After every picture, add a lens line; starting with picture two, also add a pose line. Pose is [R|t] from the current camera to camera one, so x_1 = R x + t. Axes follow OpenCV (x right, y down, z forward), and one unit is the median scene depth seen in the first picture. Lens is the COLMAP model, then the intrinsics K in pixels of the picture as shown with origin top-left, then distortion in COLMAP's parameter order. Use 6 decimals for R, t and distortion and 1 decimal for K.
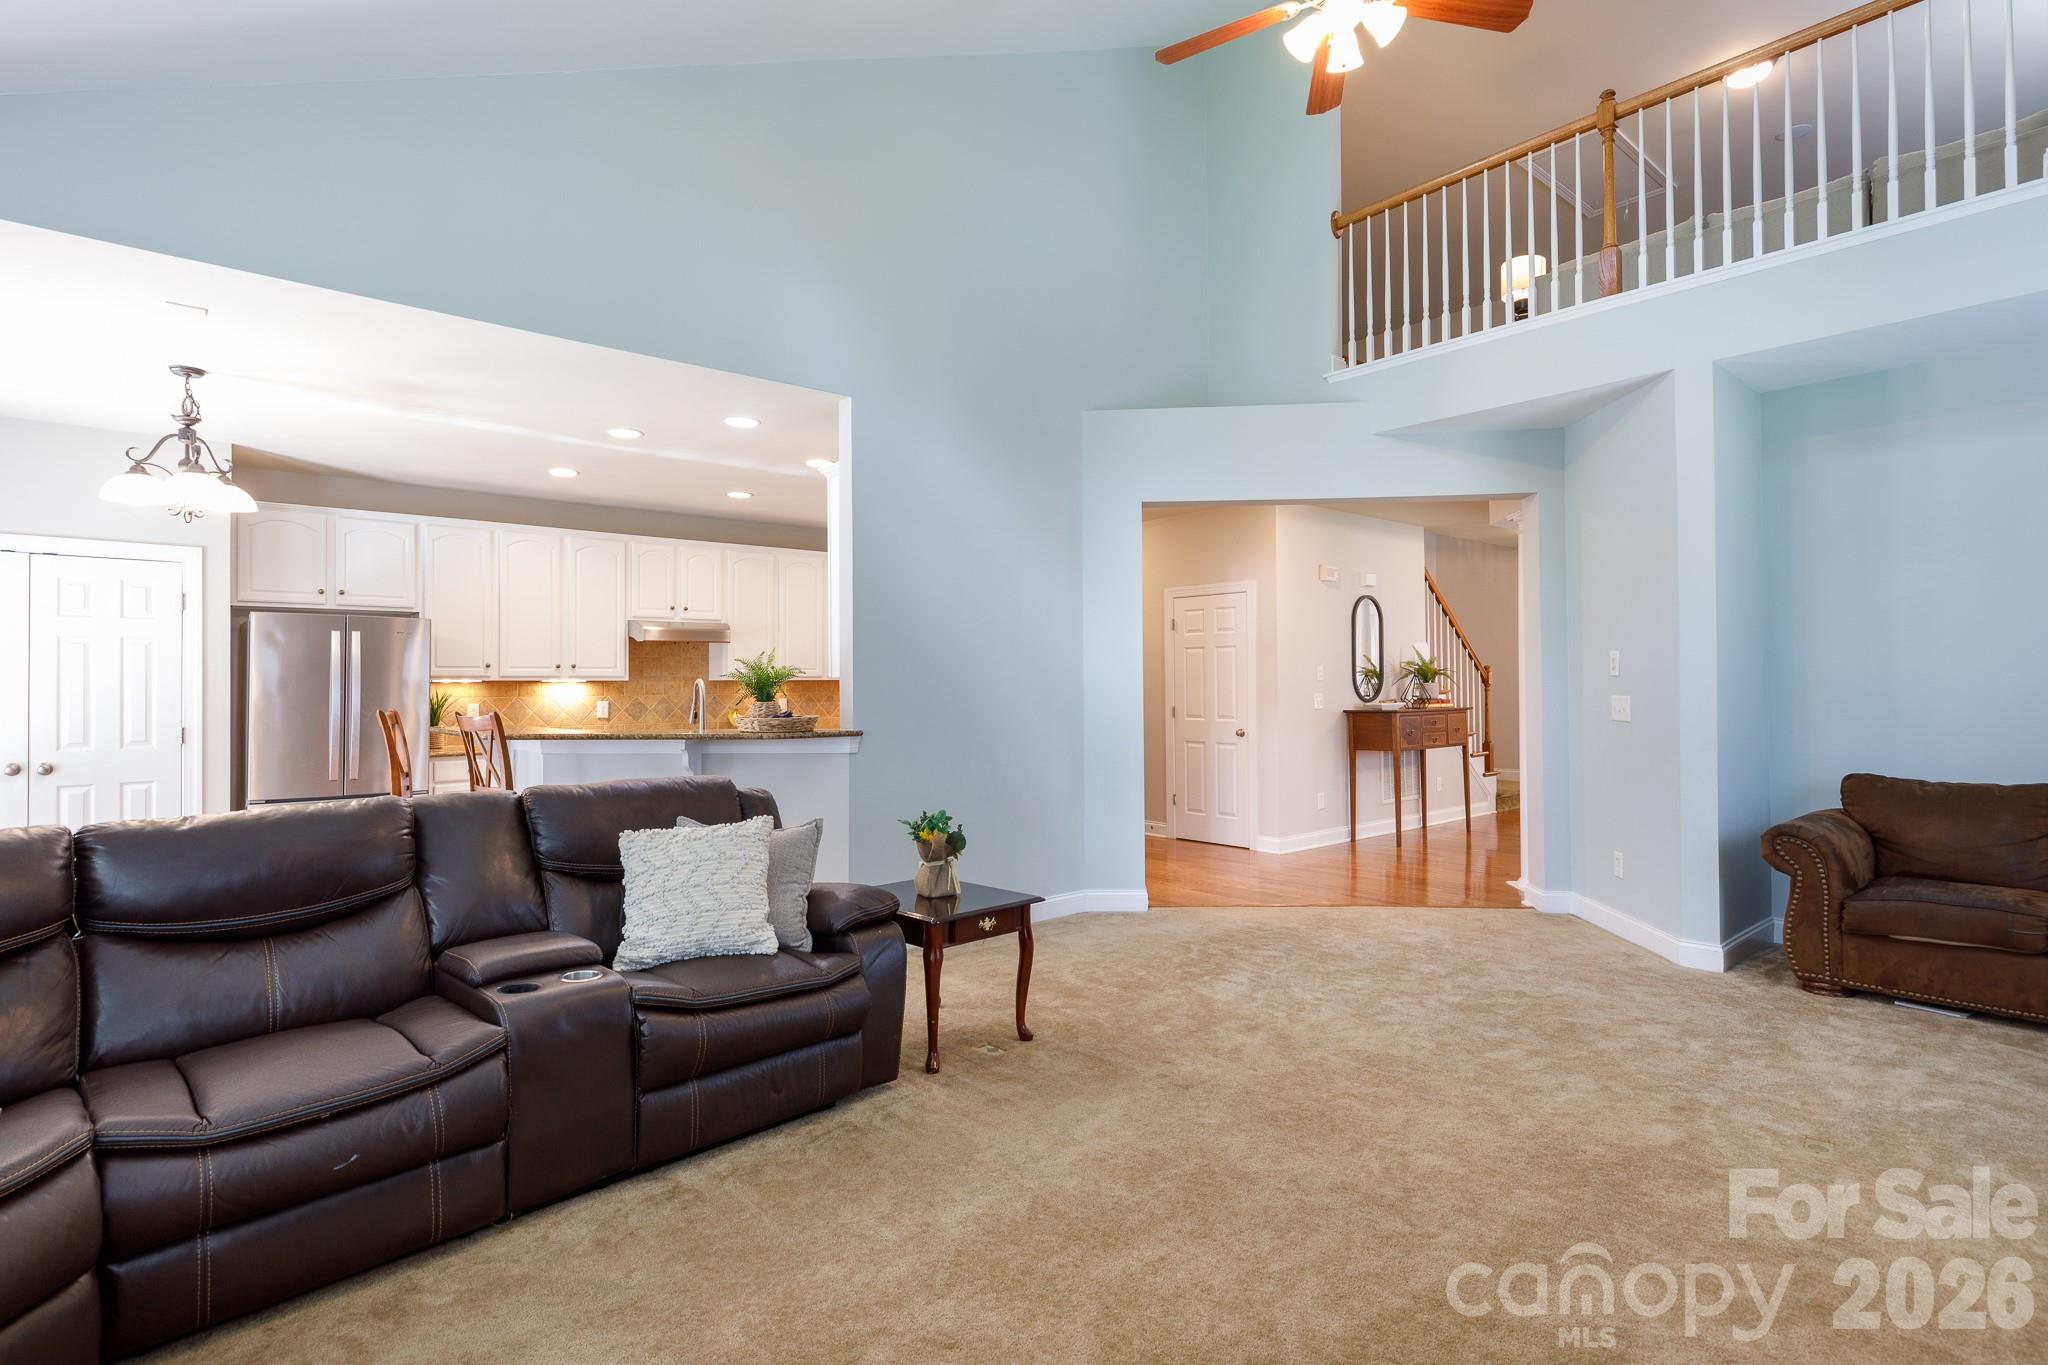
lens RADIAL K [[1021.3, 0, 1021.3], [0, 1021.3, 670.4], [0, 0, 1]] dist [-0.006303, -0.000152]
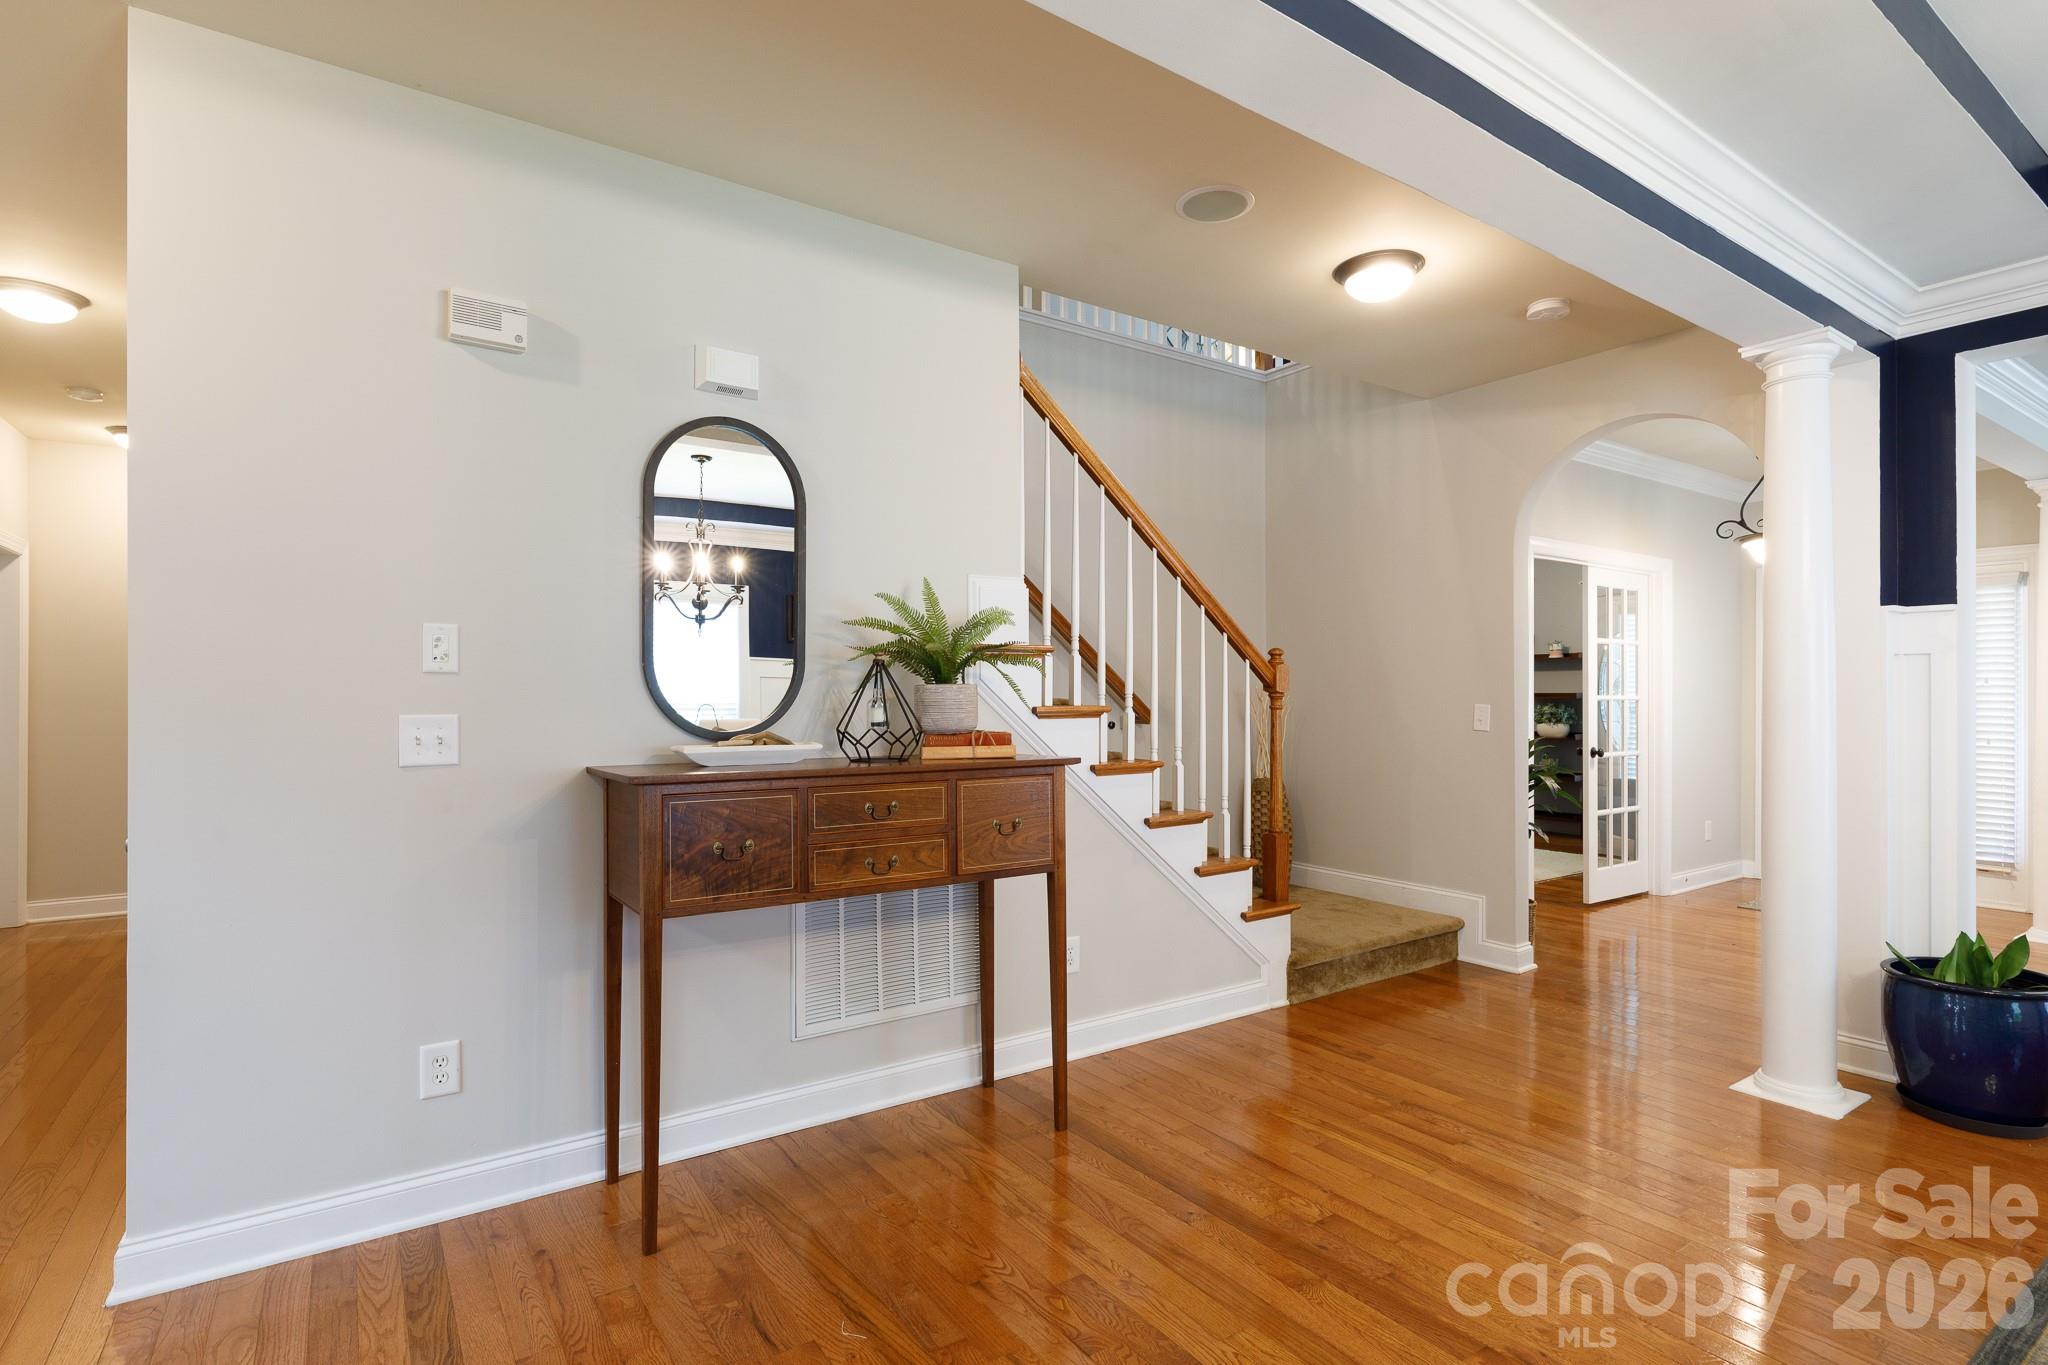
lens RADIAL K [[1021.3, 0, 1023.5], [0, 1021.3, 700.0], [0, 0, 1]] dist [-0.006303, -0.000152]
pose [[0.993307, 0.010310, -0.115040, 0.544267], [-0.007695, 0.999702, 0.023150, 0.011065], [0.115245, -0.022110, 0.993091, 0.784842]]
